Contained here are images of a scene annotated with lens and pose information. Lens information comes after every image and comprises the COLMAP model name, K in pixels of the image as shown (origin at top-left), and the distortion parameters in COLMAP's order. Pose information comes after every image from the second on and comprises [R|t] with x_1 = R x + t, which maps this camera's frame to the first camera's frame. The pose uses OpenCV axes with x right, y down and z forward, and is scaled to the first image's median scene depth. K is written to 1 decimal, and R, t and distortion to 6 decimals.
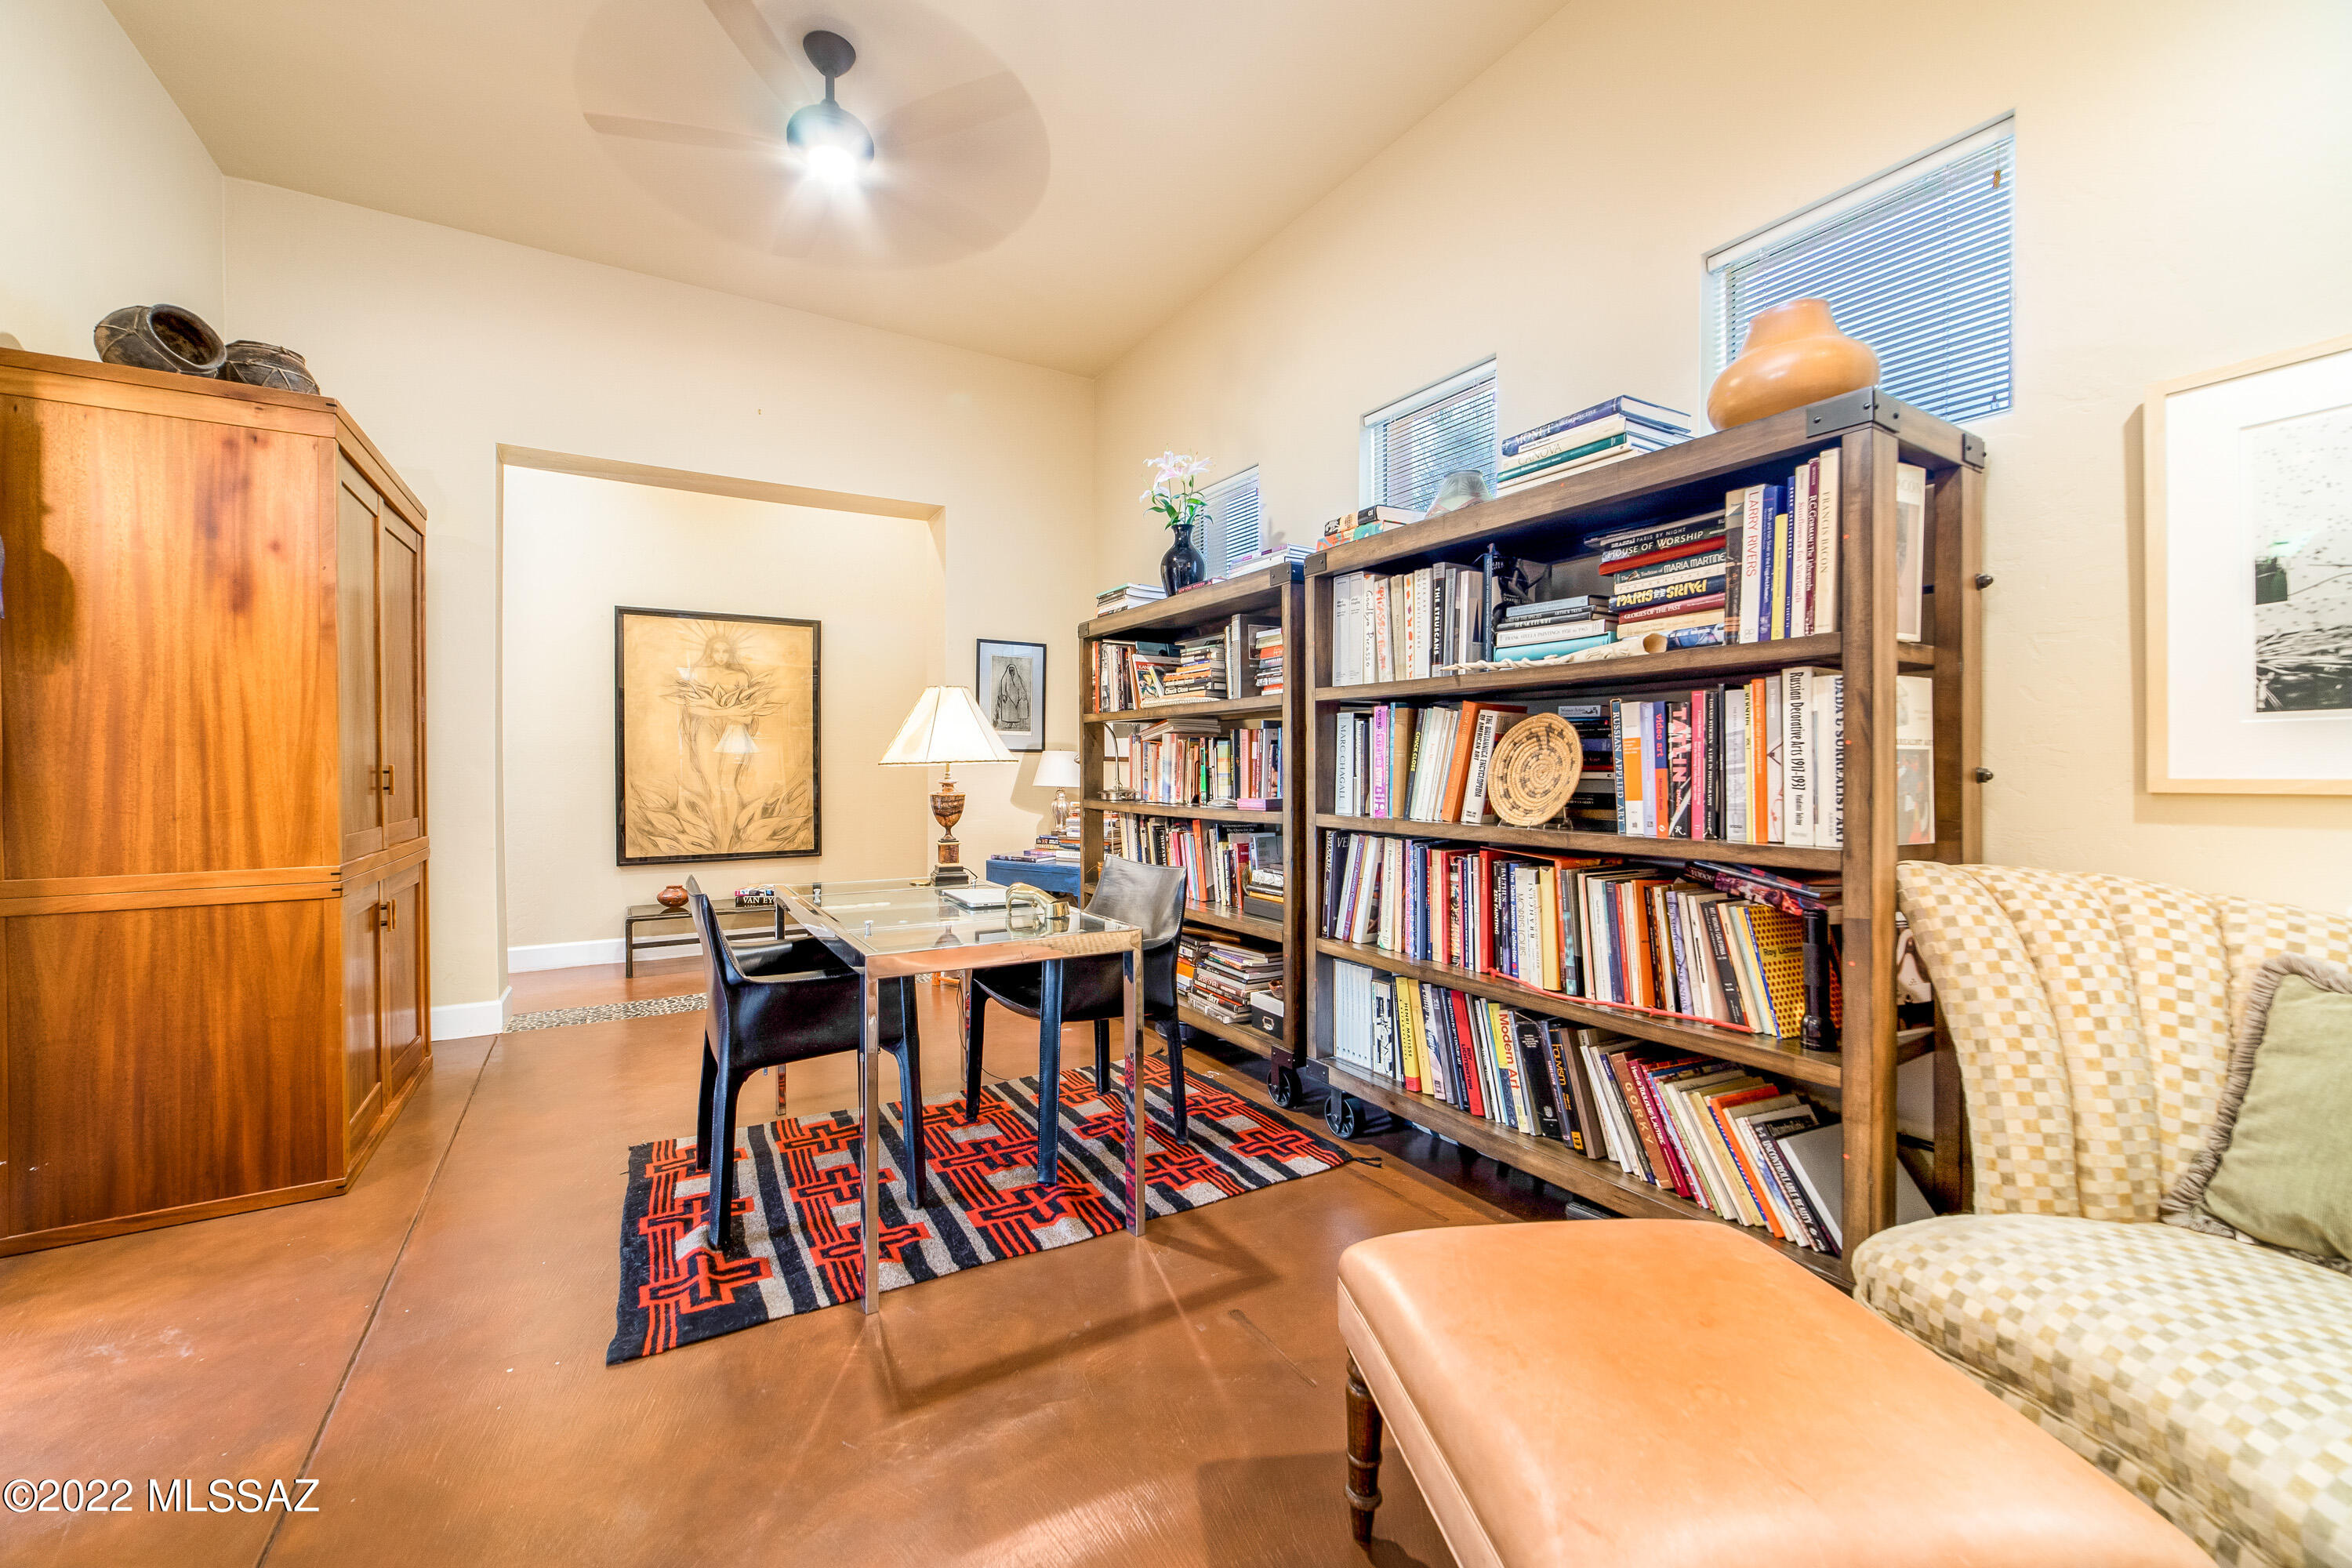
lens RADIAL K [[915.9, 0, 1161.0], [0, 915.9, 772.4], [0, 0, 1]] dist [-0.017315, 0.005524]
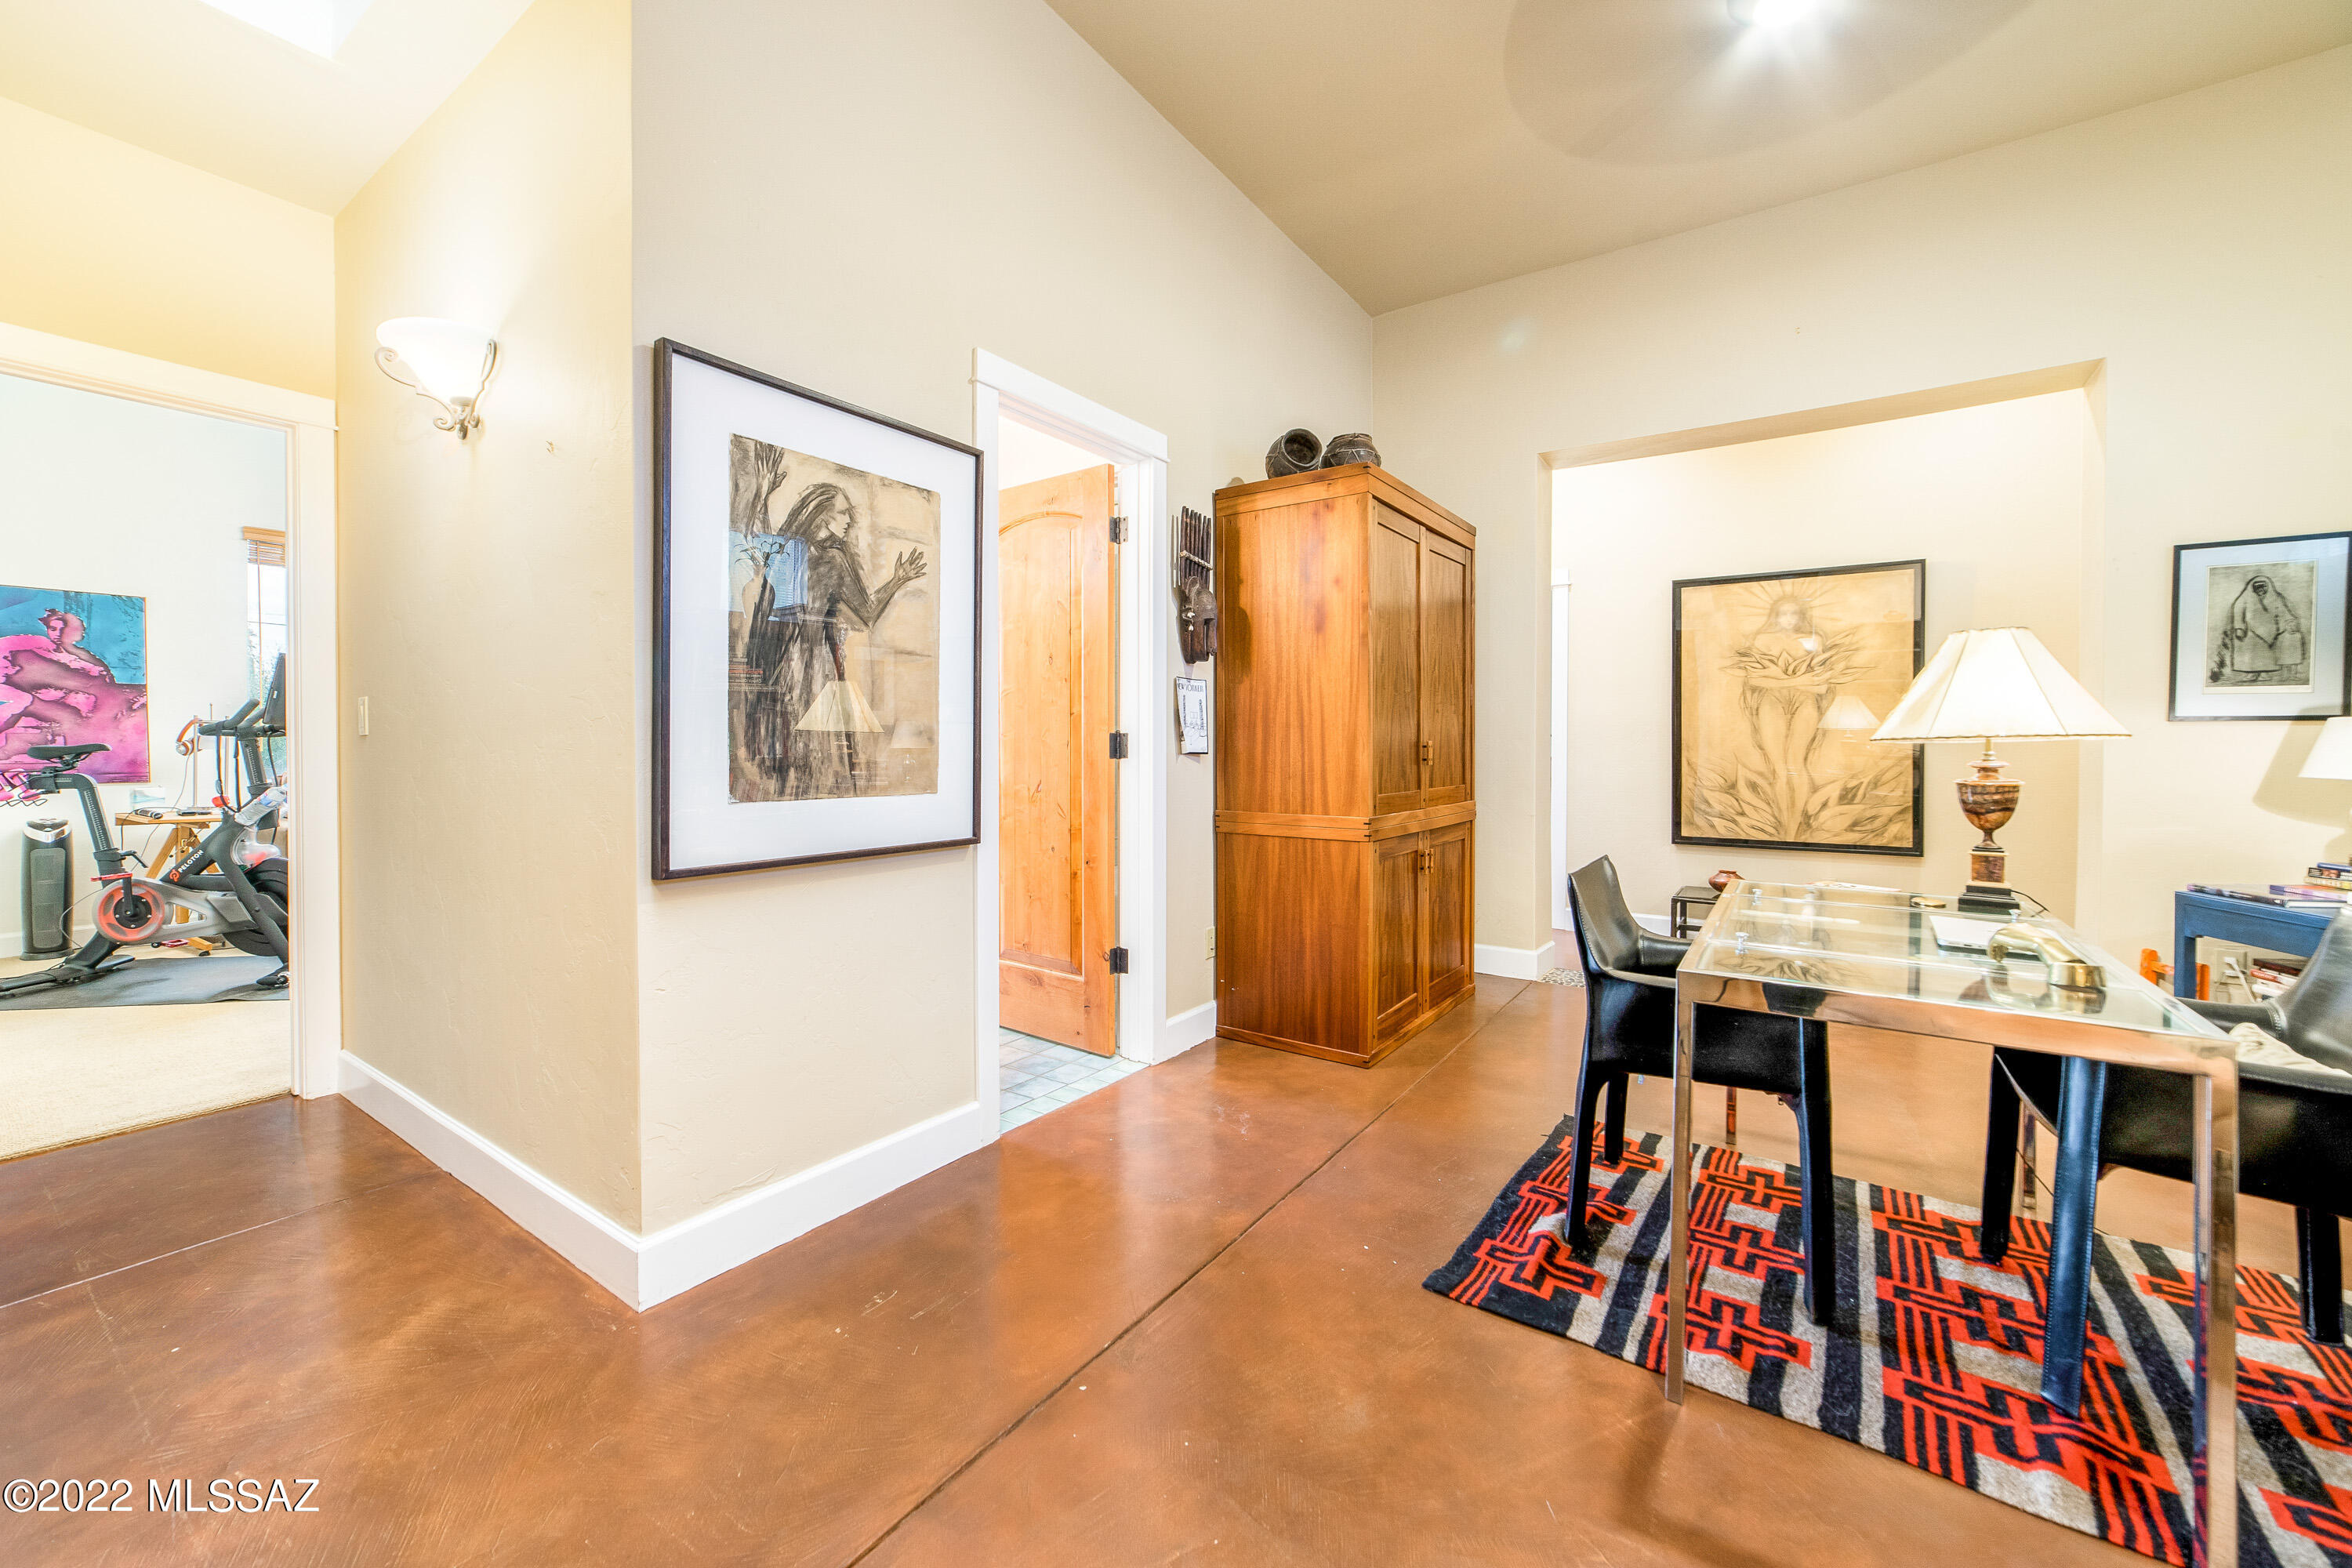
lens RADIAL K [[931.1, 0, 1171.9], [0, 931.1, 751.9], [0, 0, 1]] dist [-0.017907, 0.007809]
pose [[0.413232, 0.011109, -0.910558, 0.203268], [-0.008652, 0.999928, 0.008273, -0.000732], [0.910585, 0.004459, 0.413299, 0.188054]]
